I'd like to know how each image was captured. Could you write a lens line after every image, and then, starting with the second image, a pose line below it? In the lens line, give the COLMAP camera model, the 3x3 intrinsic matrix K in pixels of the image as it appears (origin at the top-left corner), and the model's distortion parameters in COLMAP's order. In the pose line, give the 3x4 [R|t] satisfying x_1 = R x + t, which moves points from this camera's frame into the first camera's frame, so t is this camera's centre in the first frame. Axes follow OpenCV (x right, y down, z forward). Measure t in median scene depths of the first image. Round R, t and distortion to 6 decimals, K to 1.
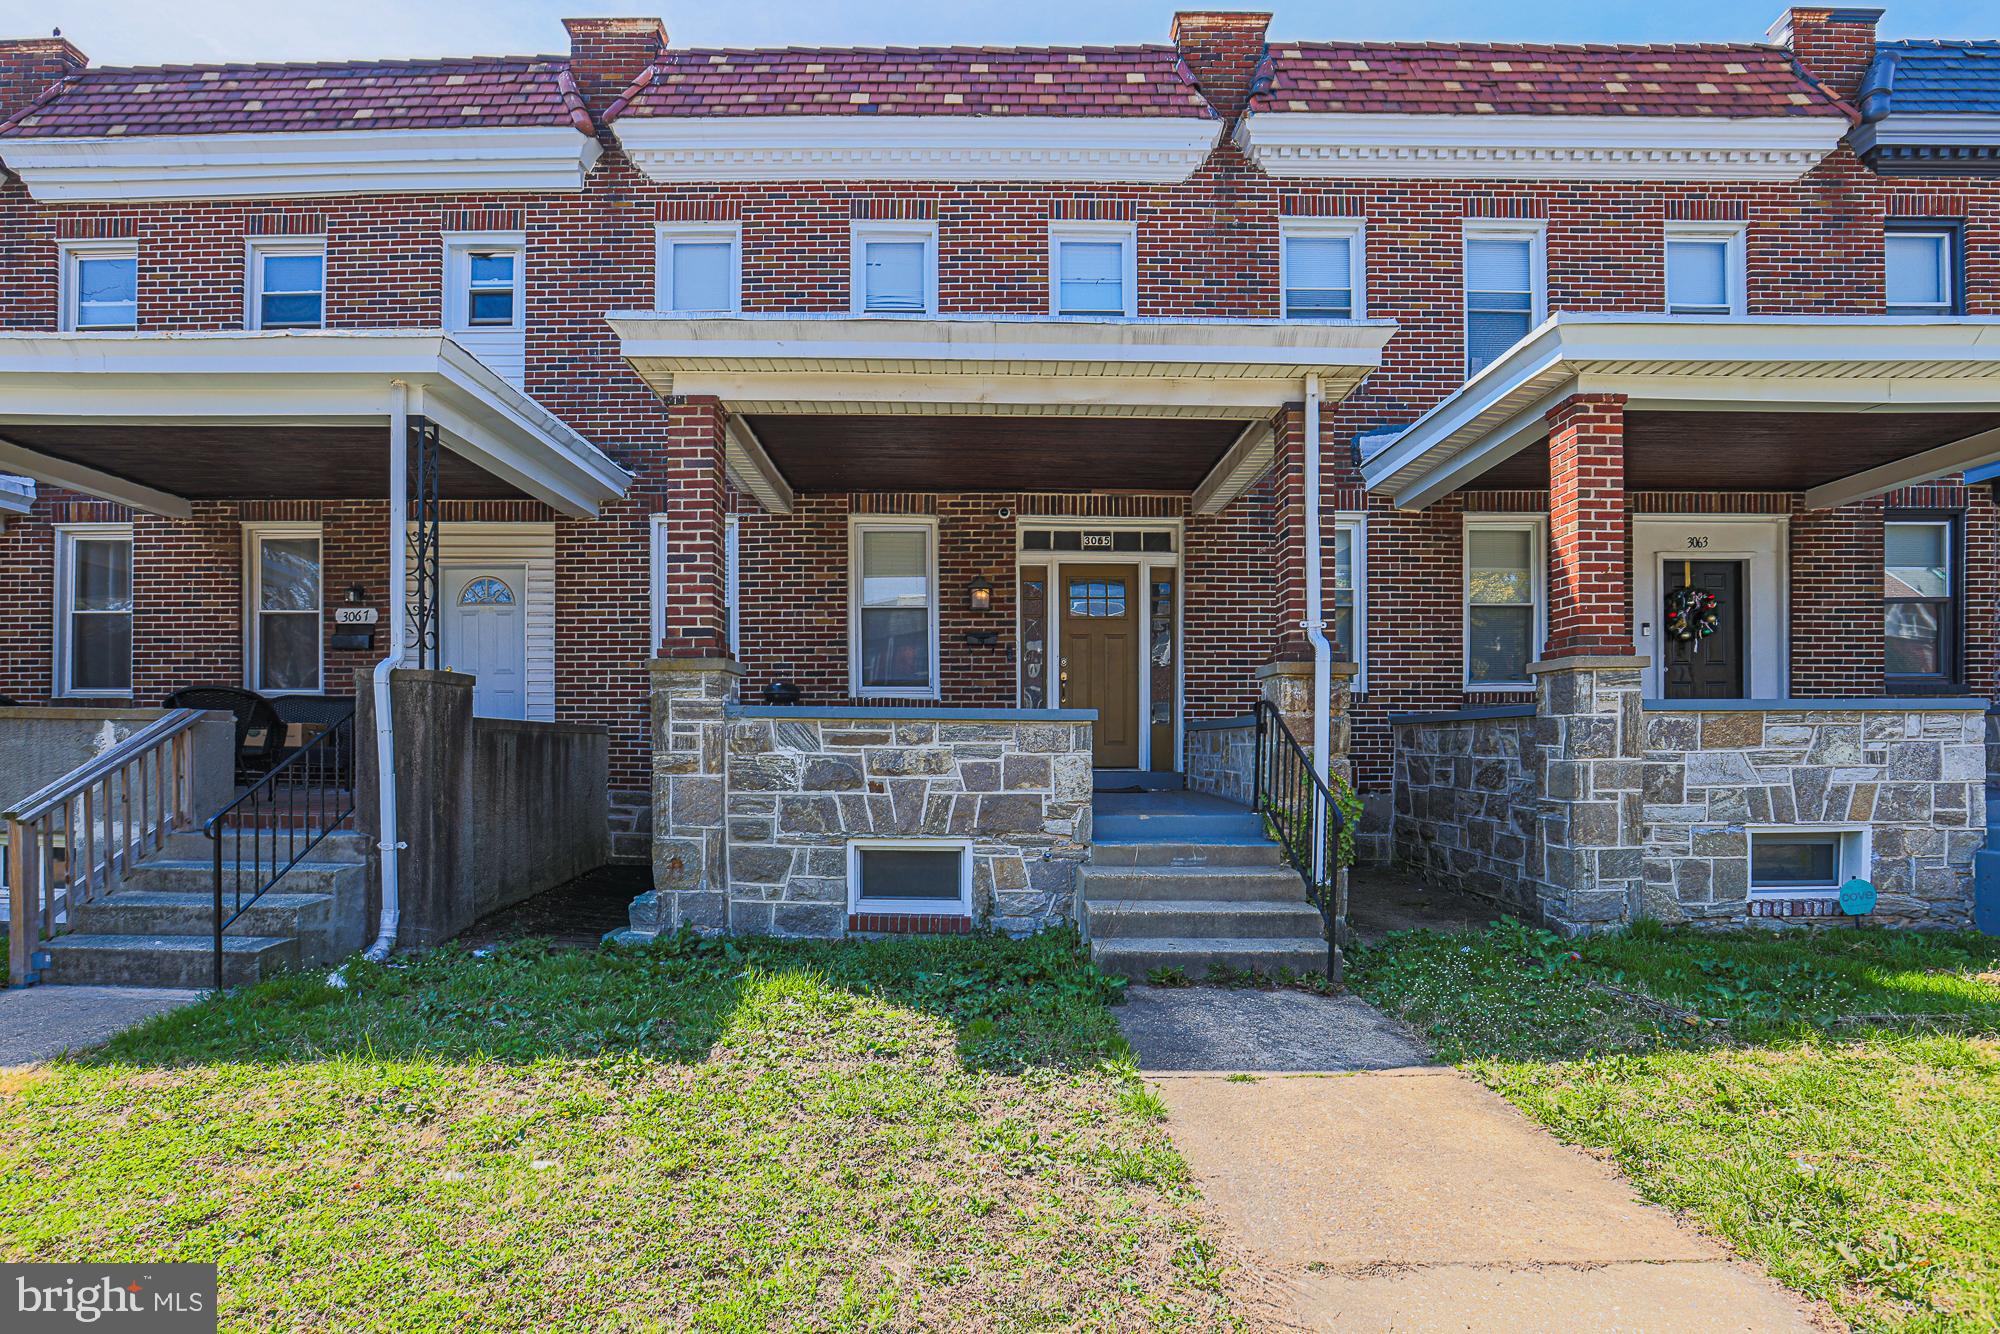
lens RADIAL K [[929.0, 0, 987.3], [0, 929.0, 754.6], [0, 0, 1]] dist [-0.041691, 0.011509]
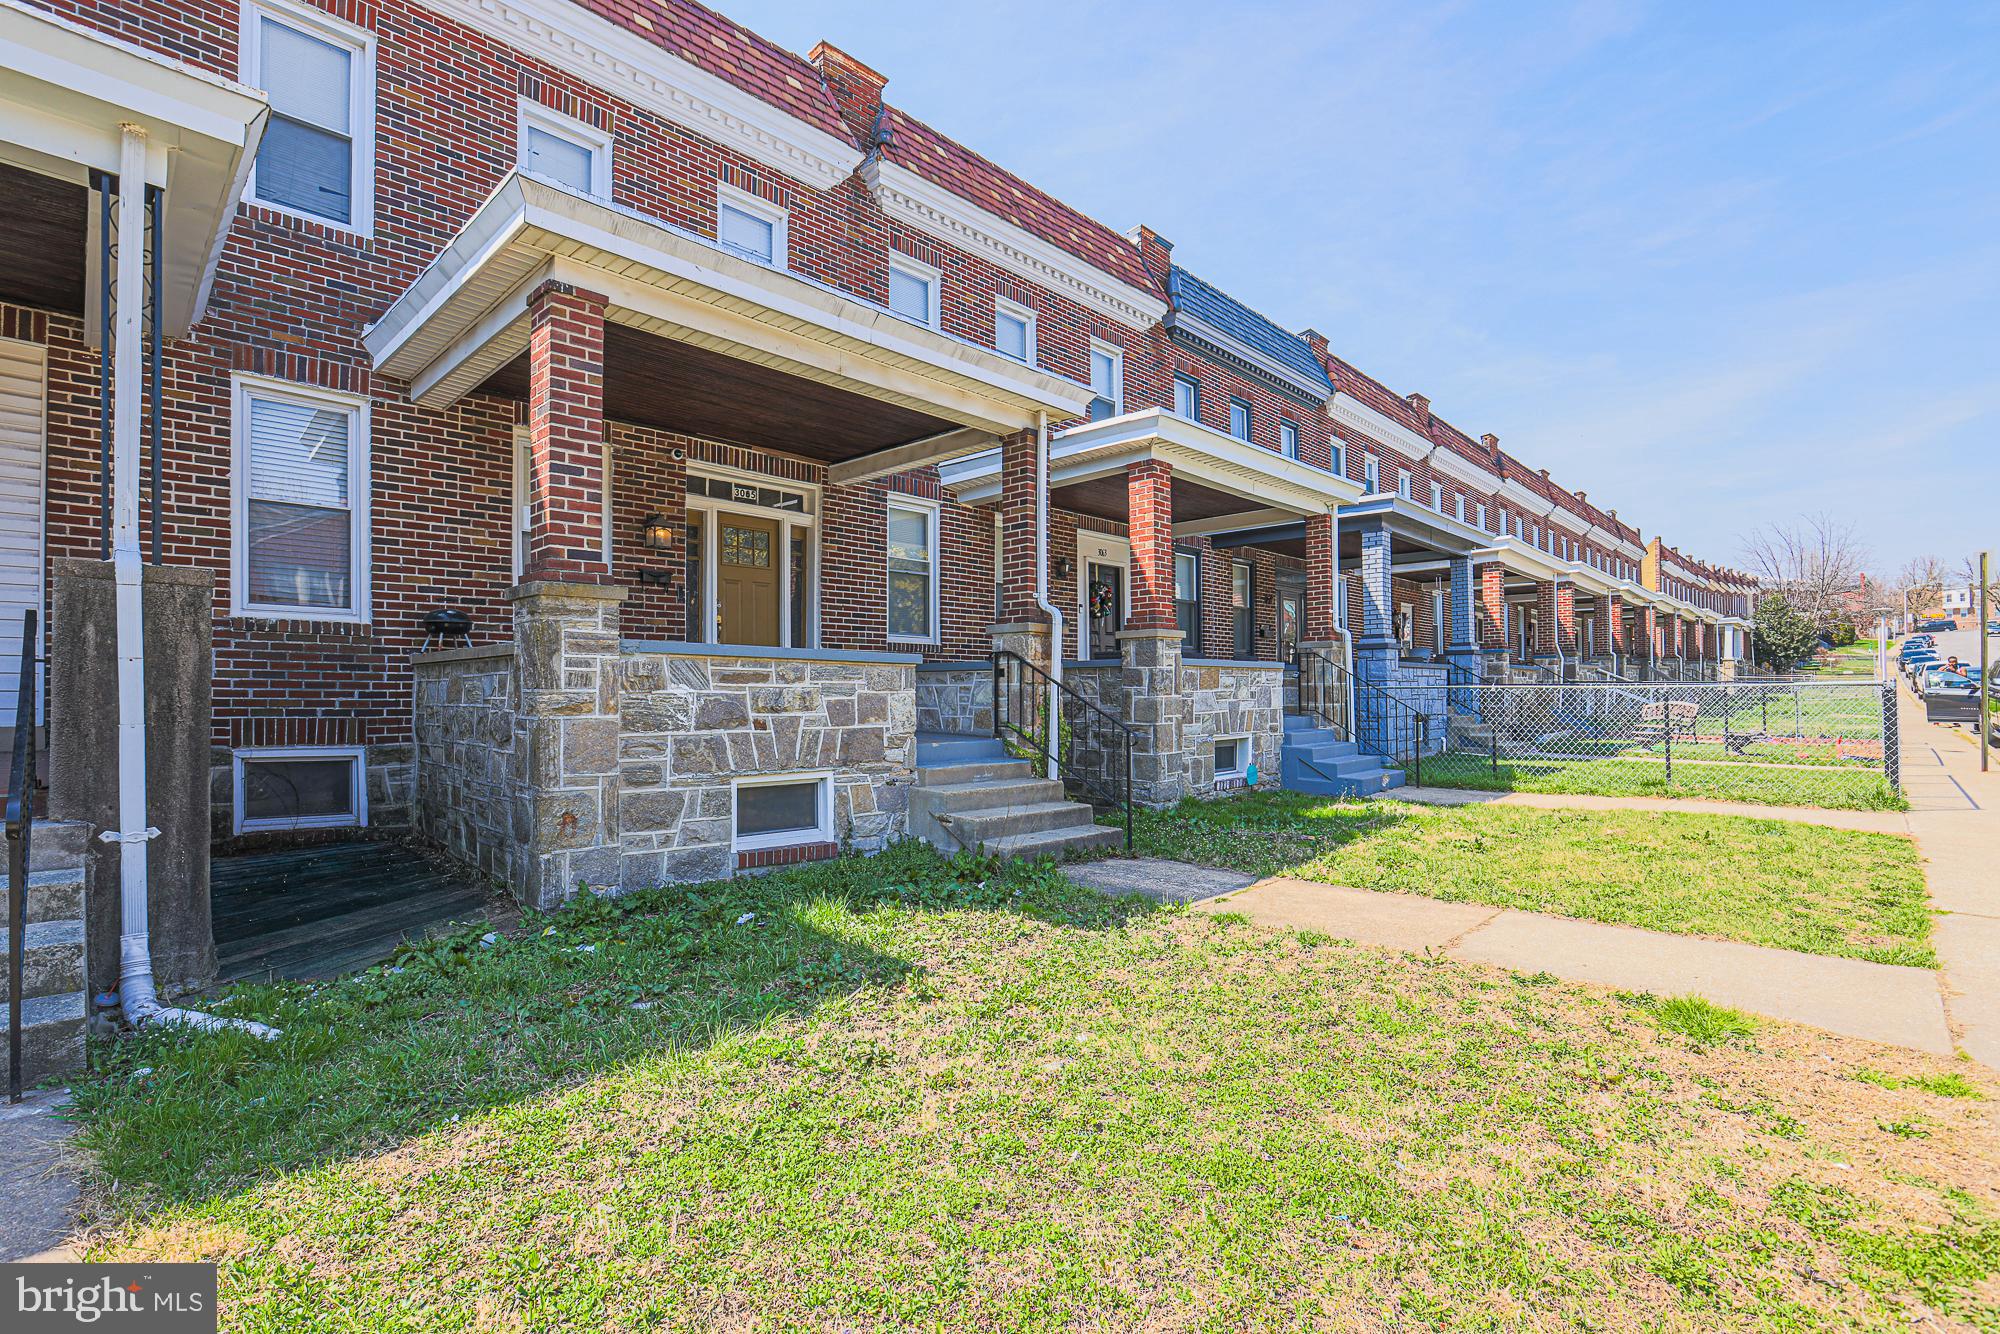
lens RADIAL K [[921.0, 0, 970.3], [0, 921.0, 688.7], [0, 0, 1]] dist [-0.052137, 0.017906]
pose [[0.708463, 0.002875, 0.705742, -0.662756], [0.006356, 0.999925, -0.010454, 0.007212], [-0.705719, 0.011892, 0.708392, 0.120080]]
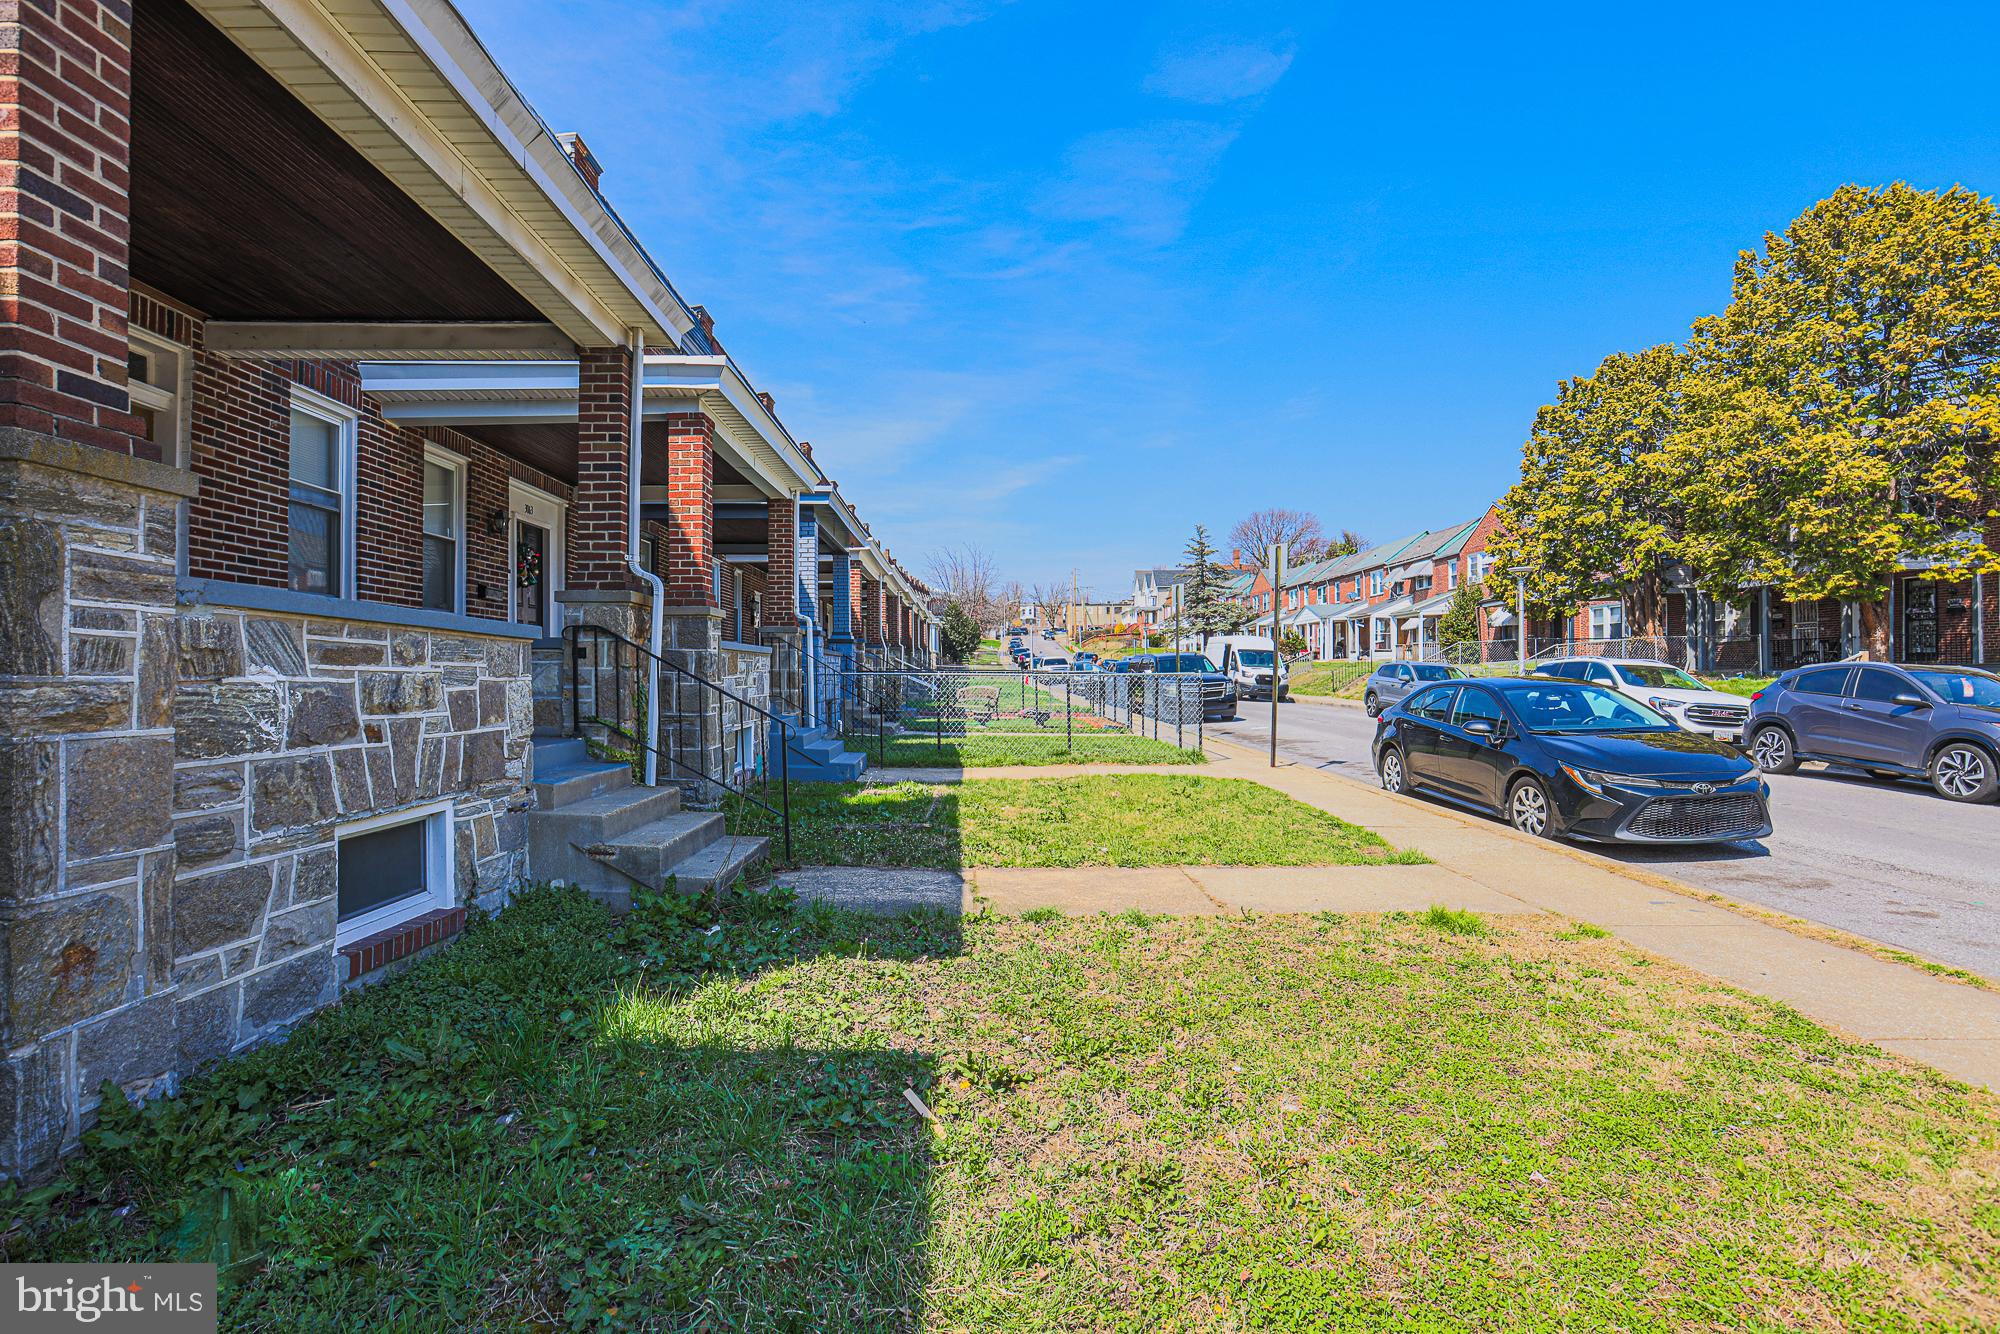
lens RADIAL K [[921.0, 0, 986.8], [0, 921.0, 674.6], [0, 0, 1]] dist [-0.052137, 0.017906]
pose [[-0.013736, 0.002349, 0.999903, -0.715297], [0.005994, 0.999979, -0.002266, -0.000512], [-0.999888, 0.005962, -0.013749, 0.597285]]
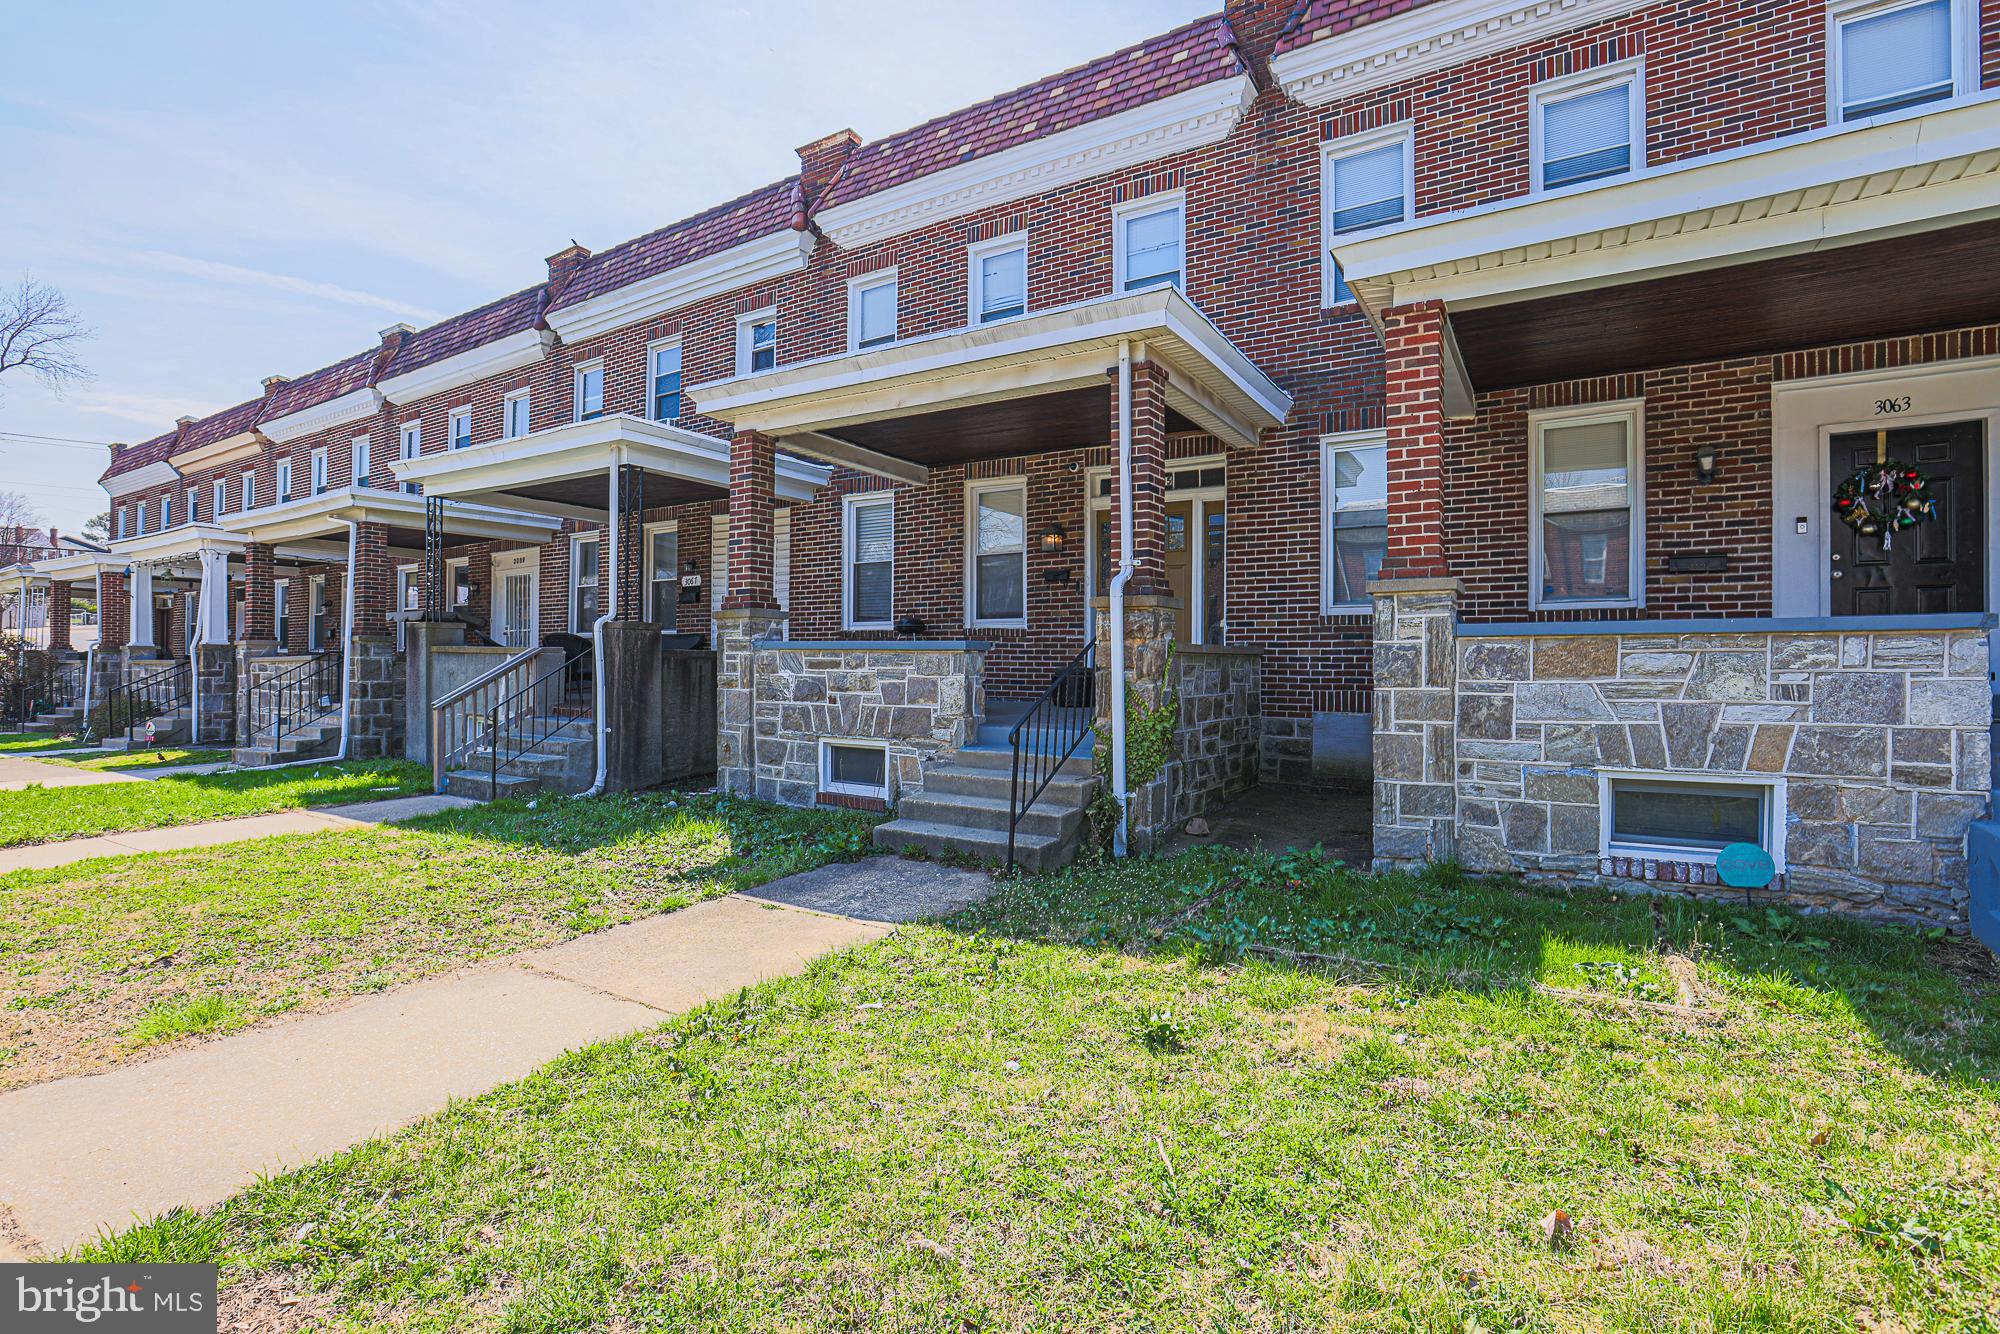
lens RADIAL K [[921.0, 0, 1025.5], [0, 921.0, 654.4], [0, 0, 1]] dist [-0.052137, 0.017906]
pose [[0.856609, -0.002401, -0.515961, 0.815863], [-0.006732, 0.999852, -0.015829, -0.012518], [0.515922, 0.017032, 0.856466, -0.014145]]
